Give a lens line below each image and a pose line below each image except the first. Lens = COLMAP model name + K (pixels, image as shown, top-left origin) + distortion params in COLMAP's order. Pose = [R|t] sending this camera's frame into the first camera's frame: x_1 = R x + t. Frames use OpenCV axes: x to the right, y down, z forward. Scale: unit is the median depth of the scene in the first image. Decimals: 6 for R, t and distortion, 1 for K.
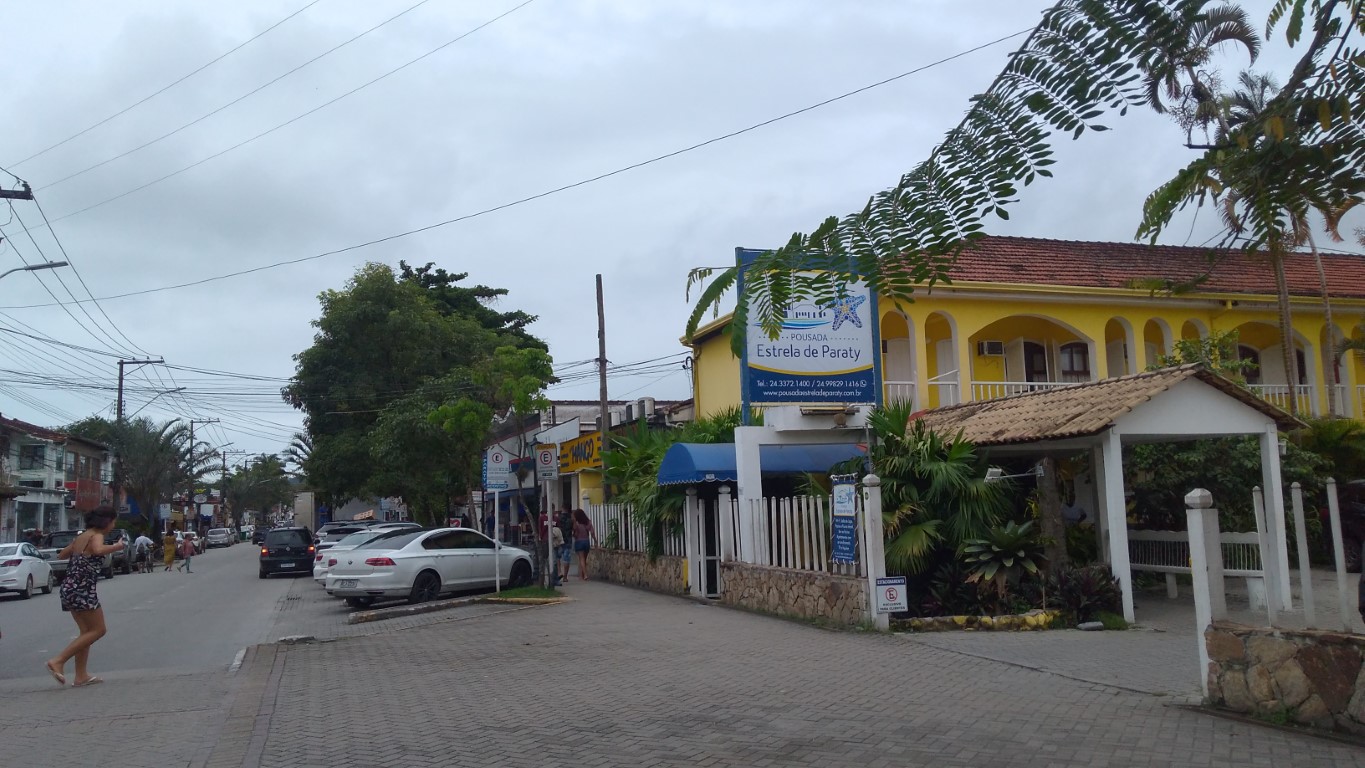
lens RADIAL K [[1092.0, 0, 700.9], [0, 1092.0, 370.7], [0, 0, 1]] dist [0.094186, -0.131953]
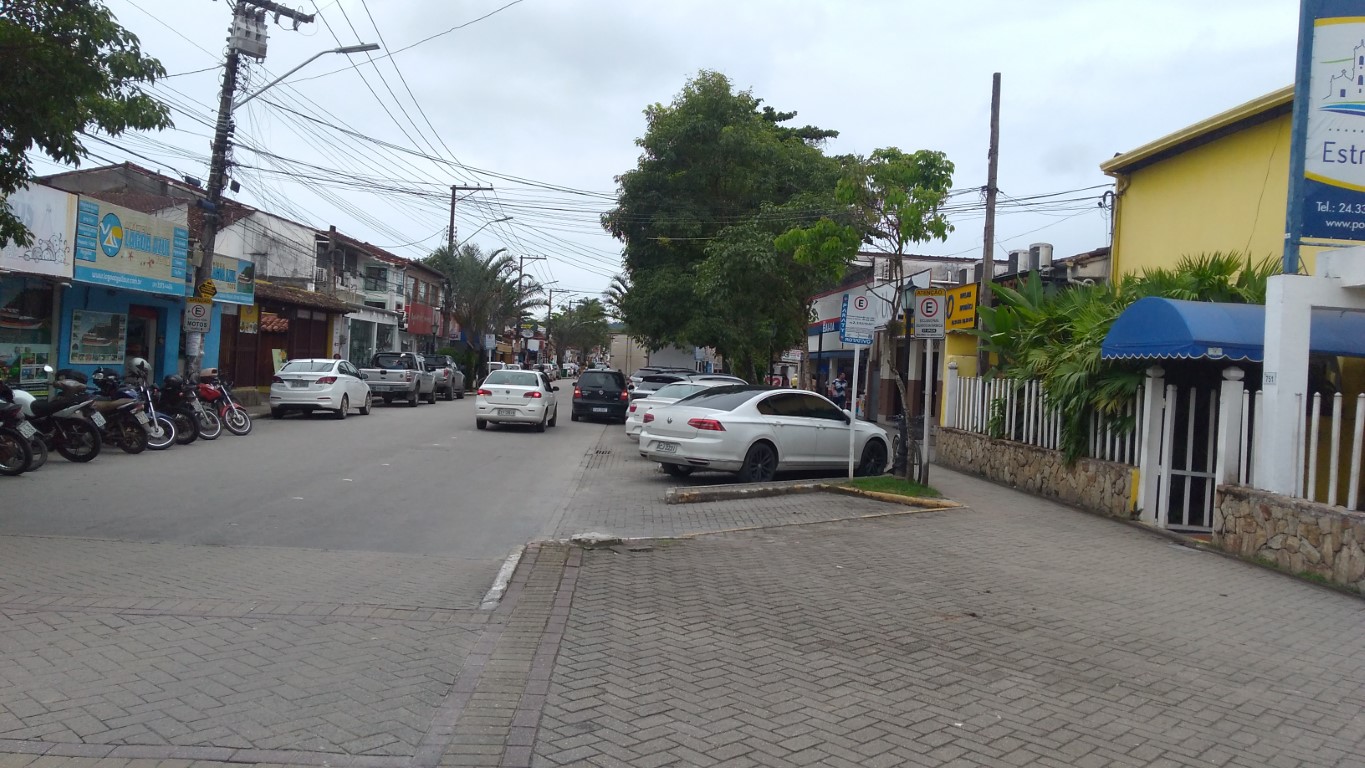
lens RADIAL K [[1074.6, 0, 688.4], [0, 1074.6, 383.2], [0, 0, 1]] dist [0.097205, -0.122519]
pose [[0.957301, 0.092268, -0.273974, -0.083946], [-0.054768, 0.988421, 0.141510, 0.032688], [0.283859, -0.120462, 0.951269, 0.239474]]
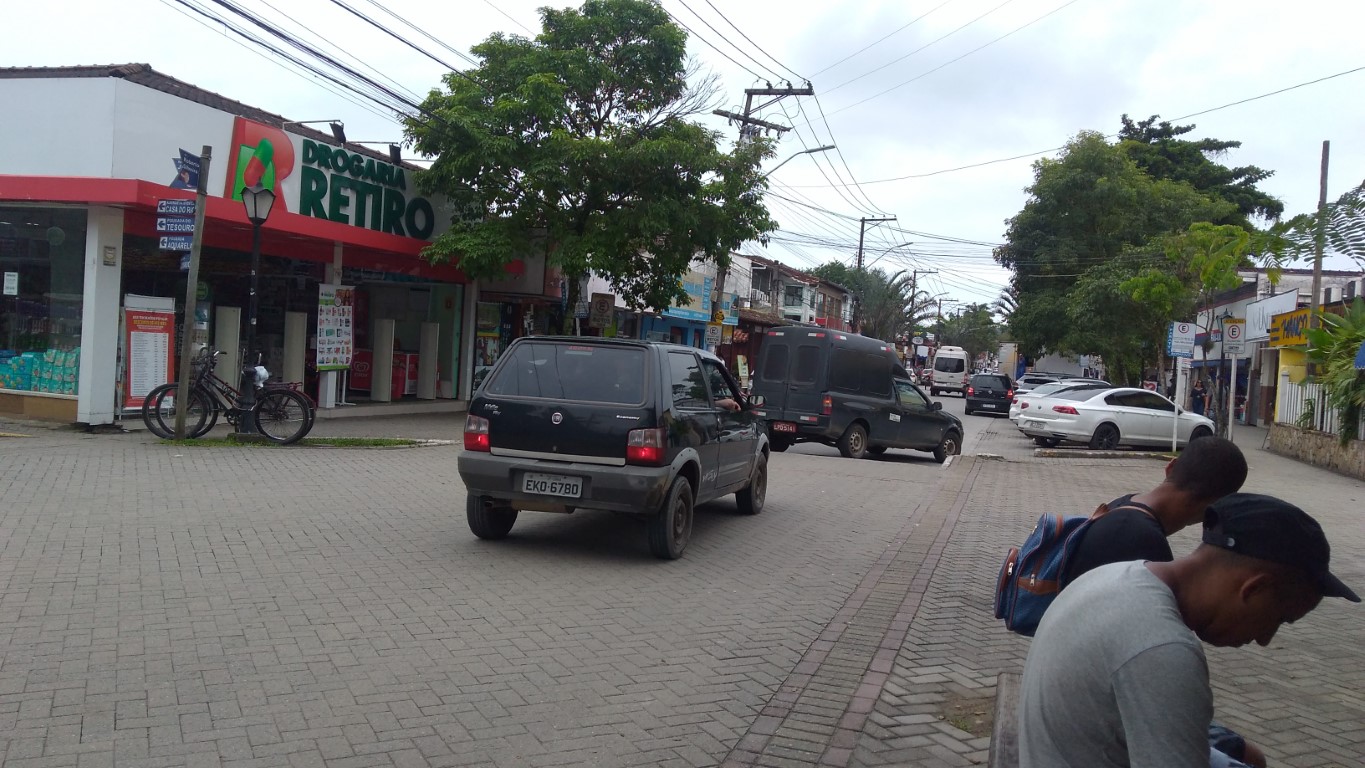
lens RADIAL K [[1118.9, 0, 677.8], [0, 1118.9, 379.1], [0, 0, 1]] dist [0.107888, -0.151241]
pose [[0.804268, 0.103683, -0.585152, 0.062191], [-0.021148, 0.989032, 0.146179, -0.020016], [0.593890, -0.105193, 0.797639, -0.157027]]
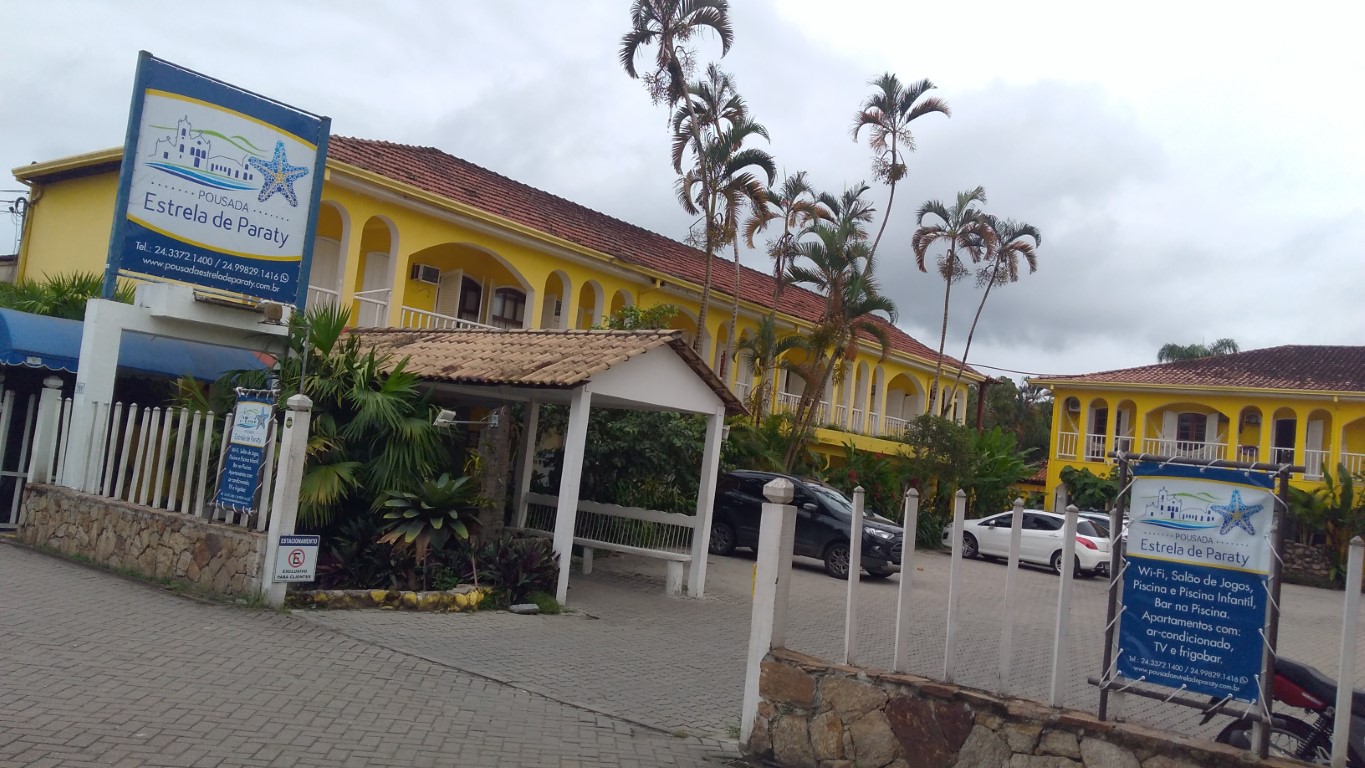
lens RADIAL K [[1083.6, 0, 690.6], [0, 1083.6, 372.8], [0, 0, 1]] dist [0.088937, -0.127213]
pose [[0.832896, 0.168485, 0.527159, -0.008678], [-0.197540, 0.980294, -0.001205, 0.017718], [-0.516974, -0.103131, 0.849766, 0.146771]]
